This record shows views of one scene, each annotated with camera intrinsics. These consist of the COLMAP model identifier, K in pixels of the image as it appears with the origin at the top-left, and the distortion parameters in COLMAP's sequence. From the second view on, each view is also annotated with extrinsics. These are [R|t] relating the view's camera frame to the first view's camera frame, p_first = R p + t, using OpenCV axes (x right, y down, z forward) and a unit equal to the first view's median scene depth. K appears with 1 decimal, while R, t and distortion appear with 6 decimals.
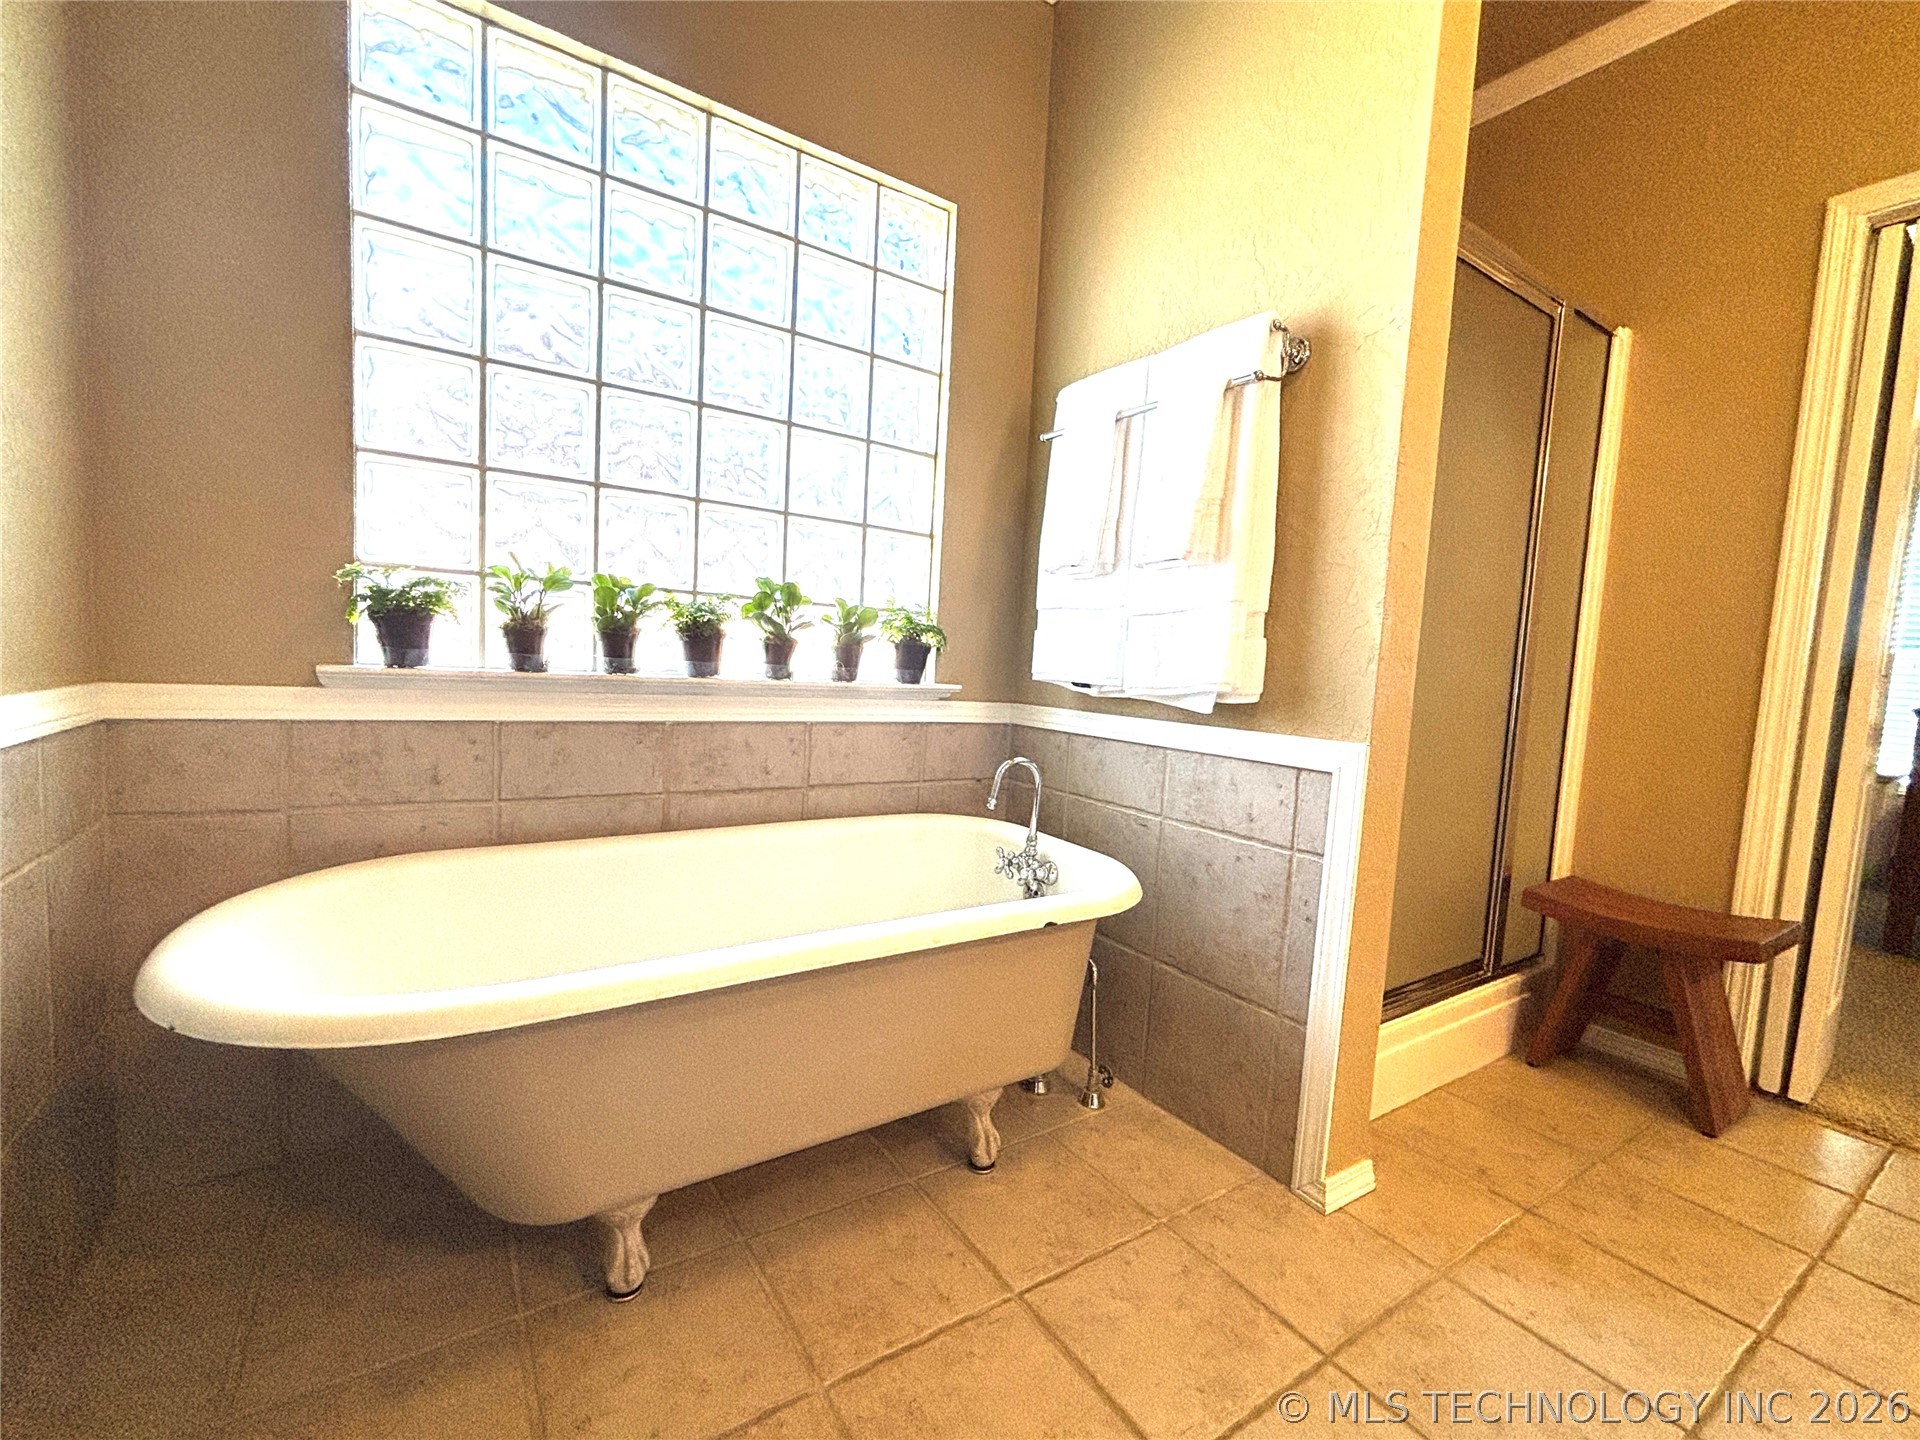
lens RADIAL K [[778.2, 0, 960.9], [0, 778.2, 723.7], [0, 0, 1]] dist [-0.005456, 0.000921]
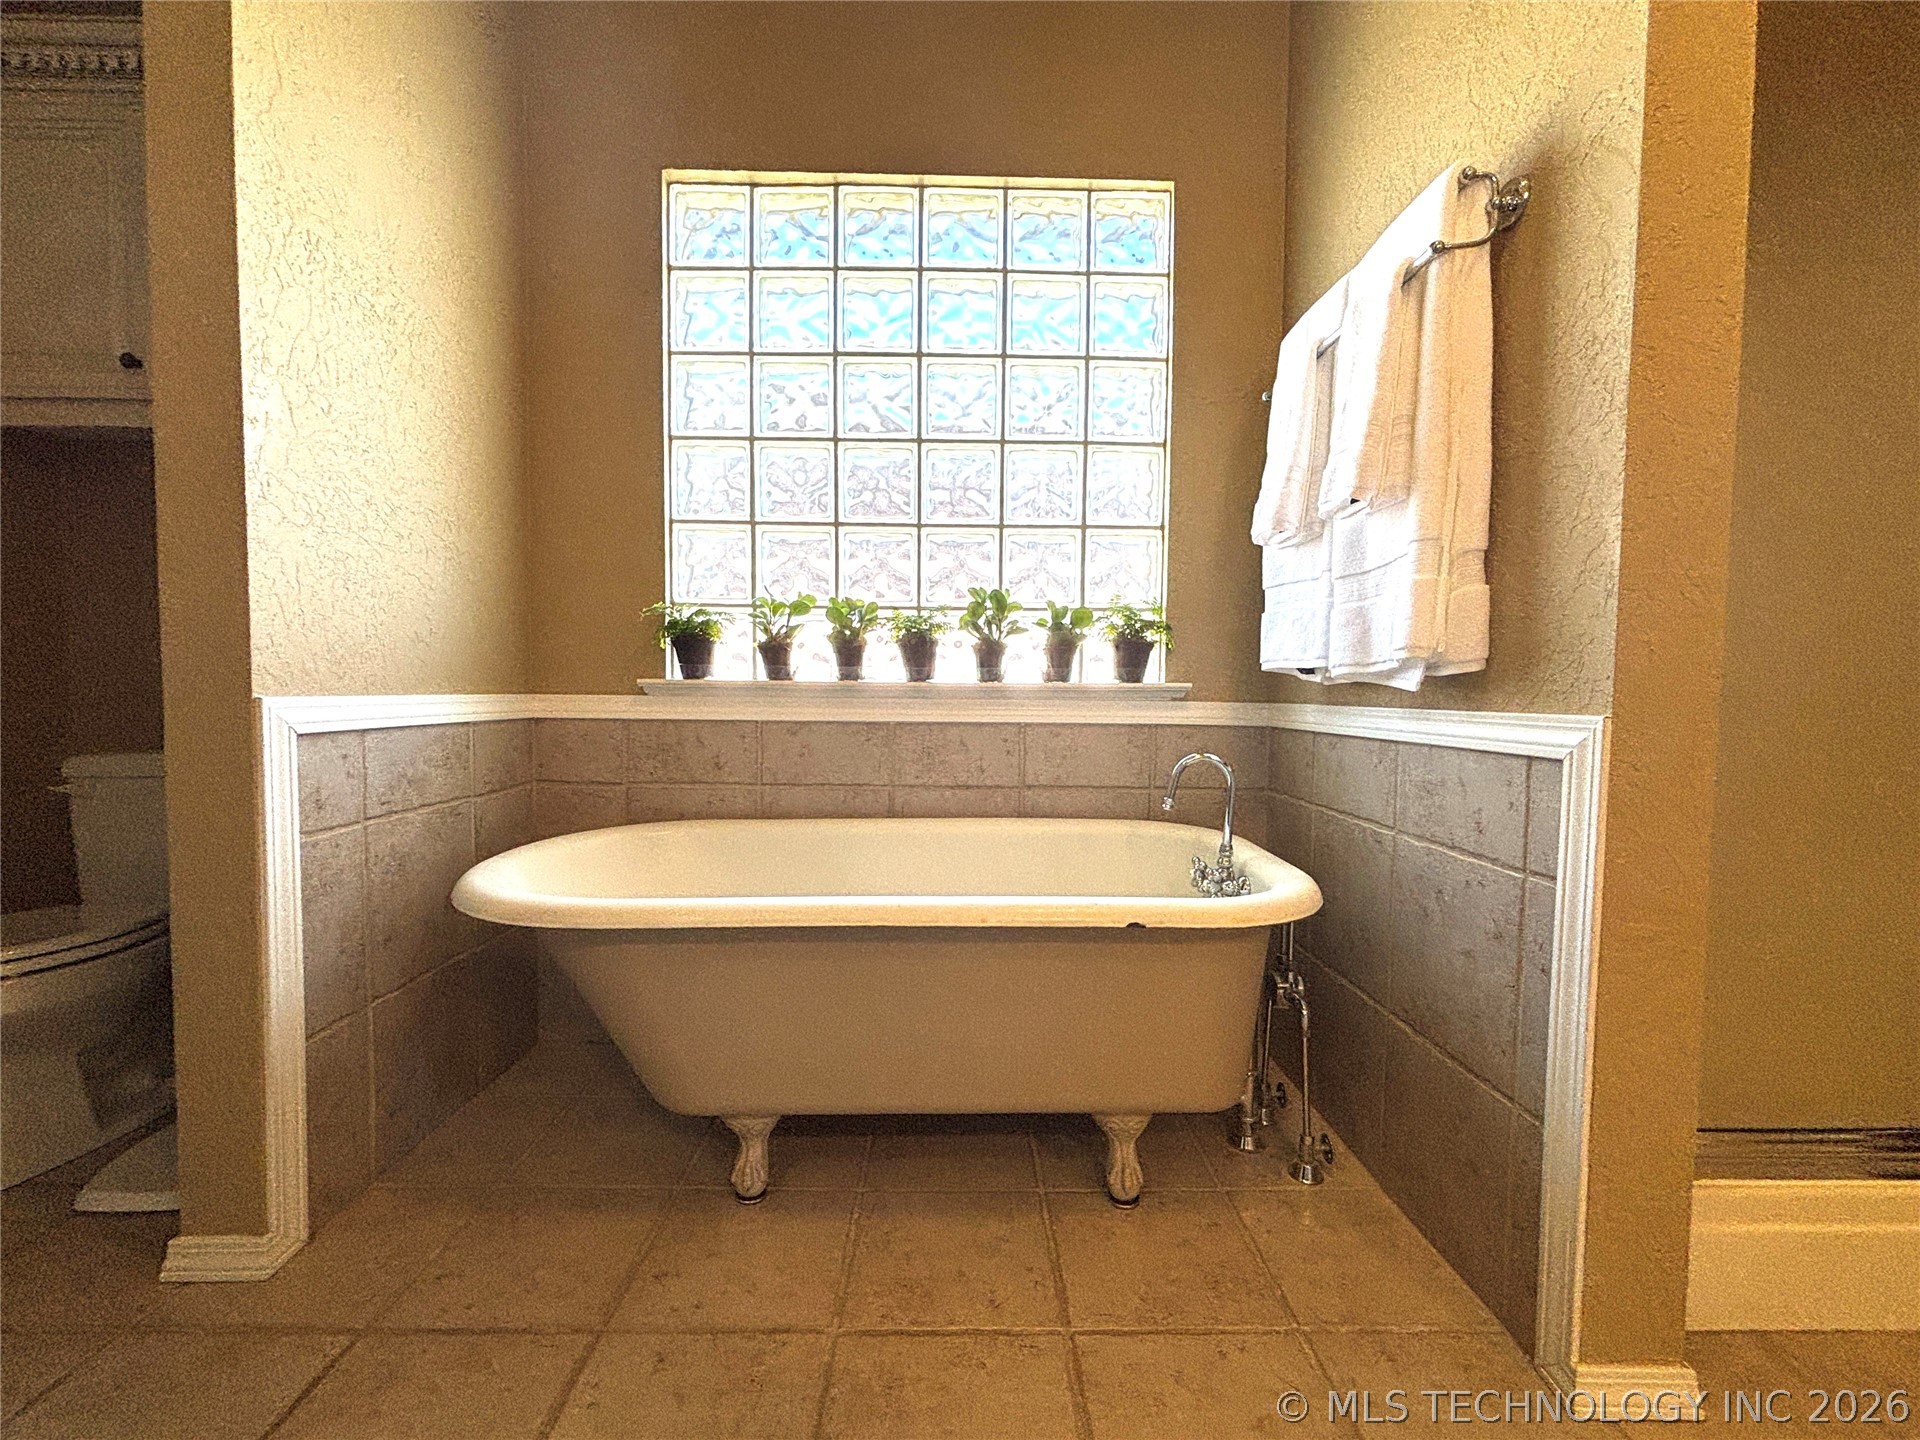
lens RADIAL K [[778.2, 0, 967.9], [0, 778.2, 721.9], [0, 0, 1]] dist [-0.005456, 0.000921]
pose [[0.852499, -0.021688, -0.522279, 0.337526], [-0.005377, 0.998722, -0.050250, 0.058567], [0.522702, 0.045647, 0.851293, 0.108110]]
